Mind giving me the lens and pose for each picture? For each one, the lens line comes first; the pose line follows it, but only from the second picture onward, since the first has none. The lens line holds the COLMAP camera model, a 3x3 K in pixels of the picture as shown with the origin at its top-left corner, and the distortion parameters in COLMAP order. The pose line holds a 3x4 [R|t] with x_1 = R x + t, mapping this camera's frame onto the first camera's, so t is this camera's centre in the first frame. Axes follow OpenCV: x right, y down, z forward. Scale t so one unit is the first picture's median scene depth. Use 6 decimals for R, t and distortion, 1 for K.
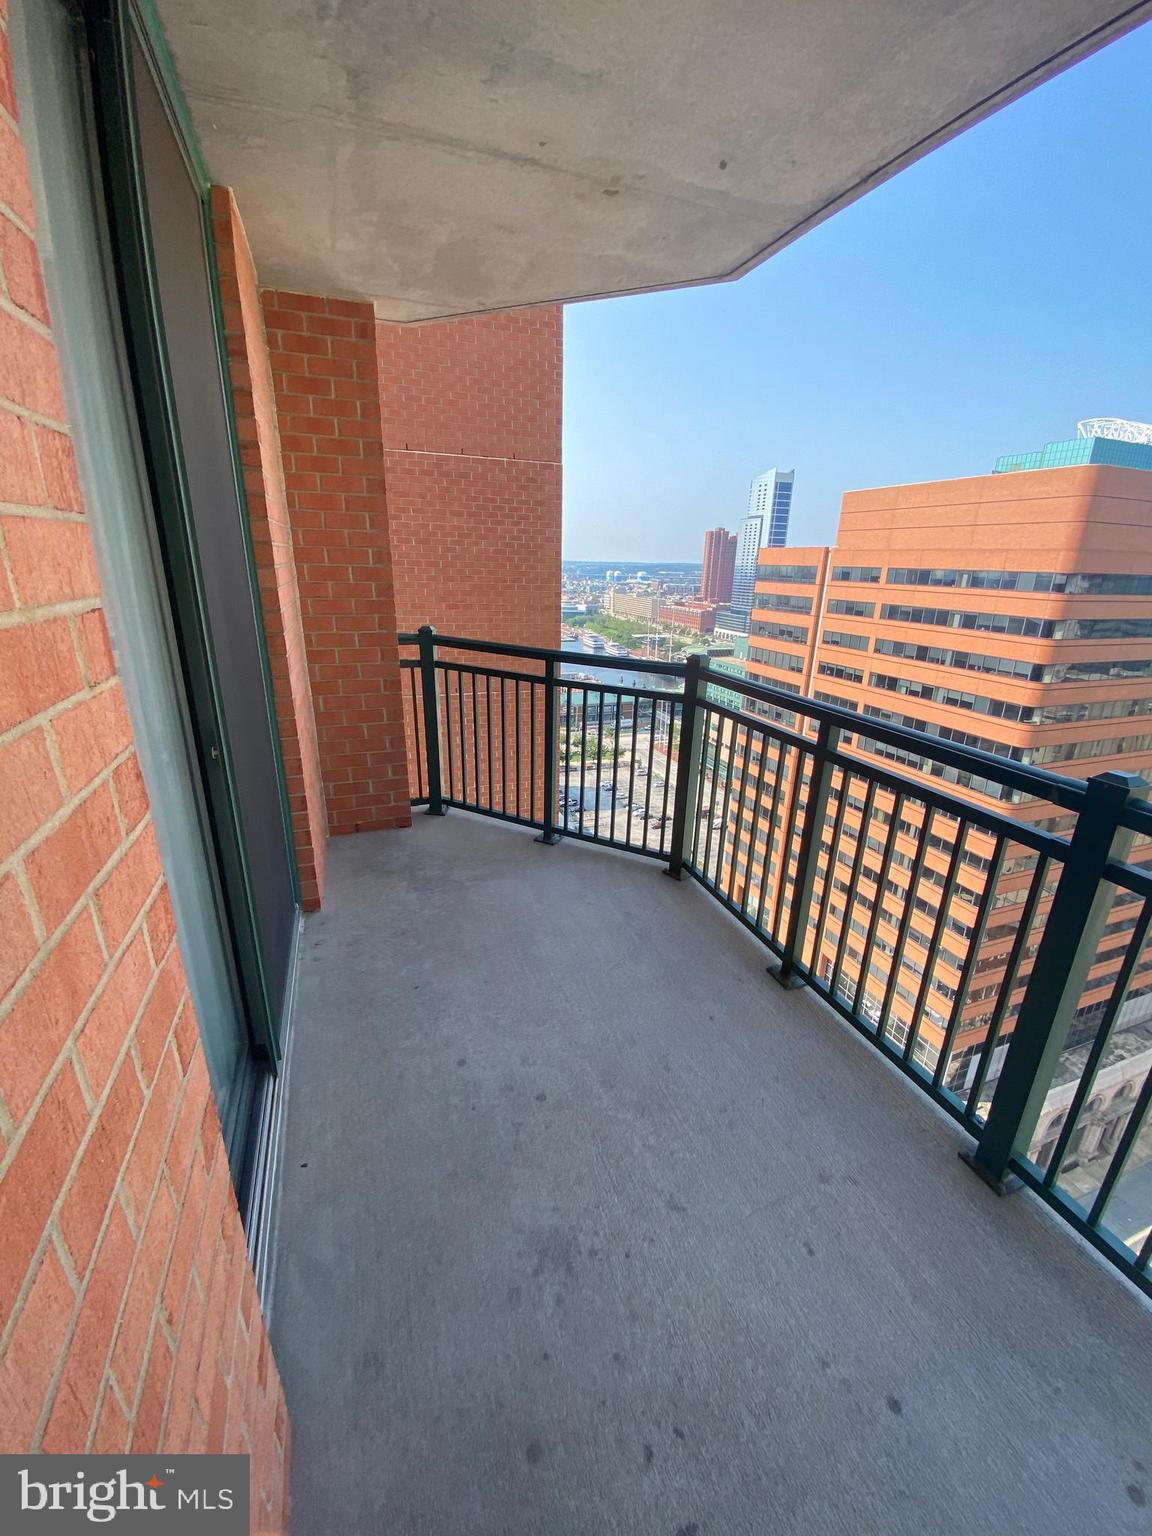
lens RADIAL K [[614.7, 0, 582.0], [0, 614.7, 764.9], [0, 0, 1]] dist [0.000622, -0.000006]
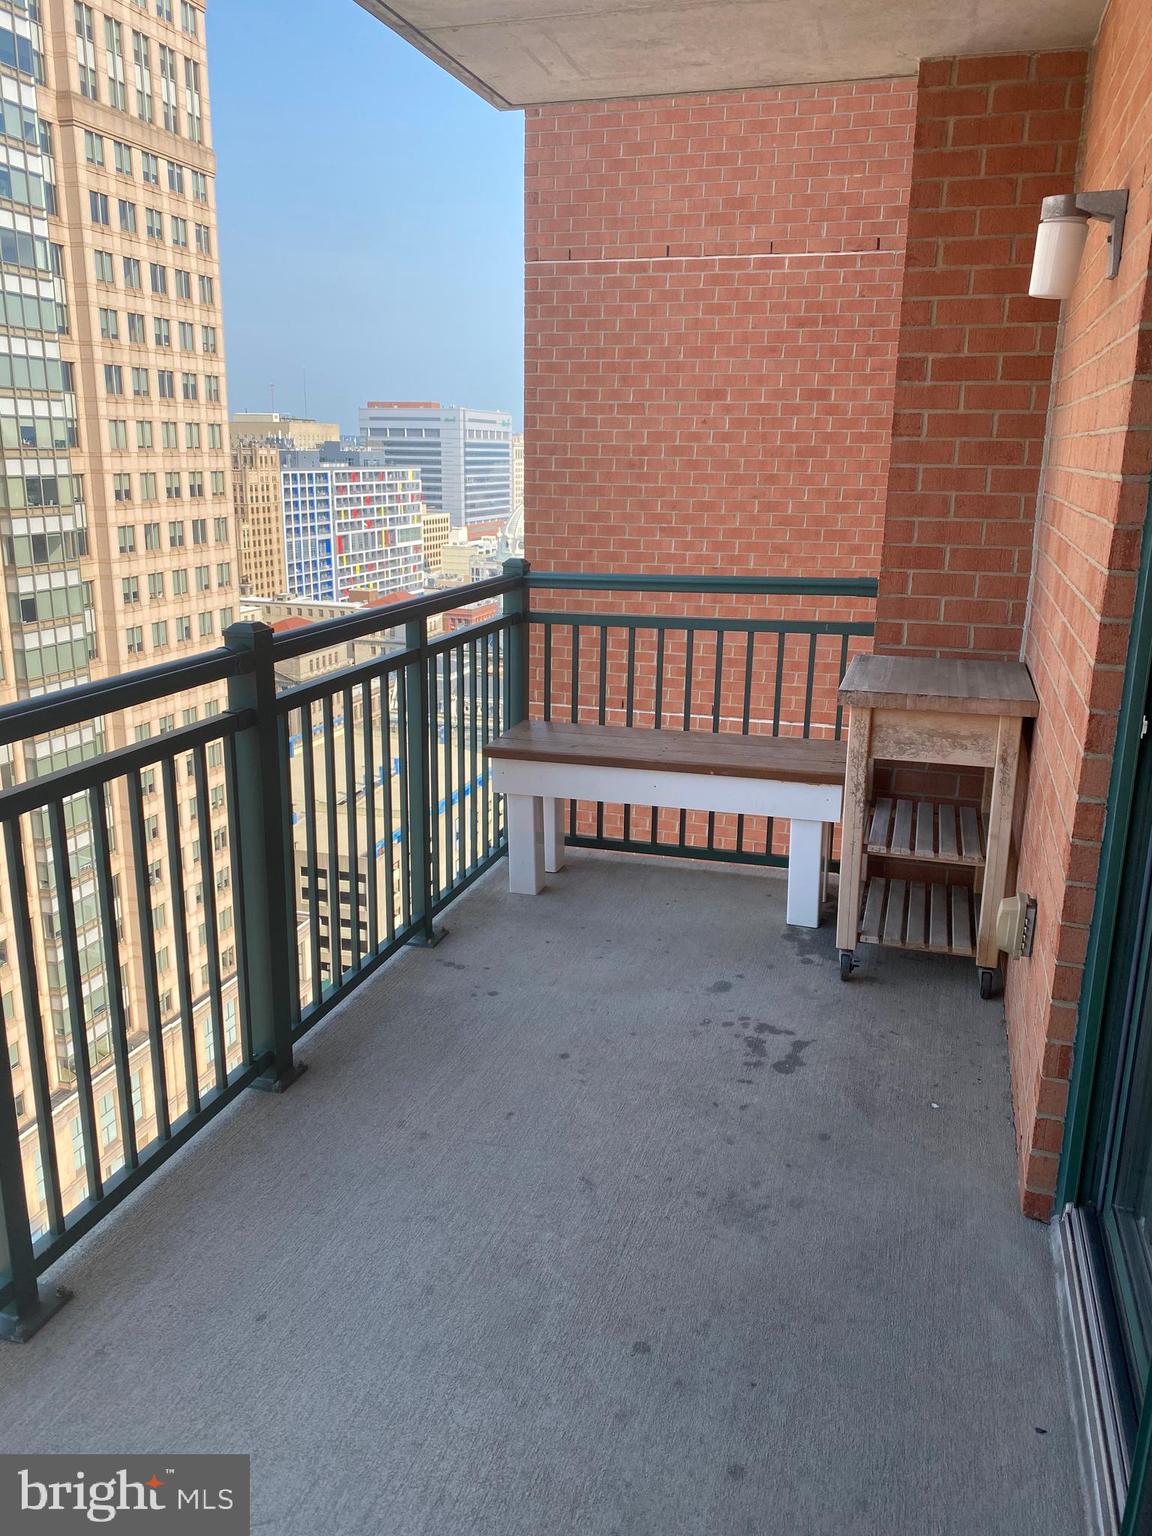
lens RADIAL K [[1178.1, 0, 578.6], [0, 1178.1, 768.7], [0, 0, 1]] dist [-0.003550, -0.000634]
pose [[-0.798146, -0.189586, 0.571856, -0.731729], [0.158354, 0.849803, 0.502751, -0.653260], [-0.581280, 0.491825, -0.648245, 1.988188]]
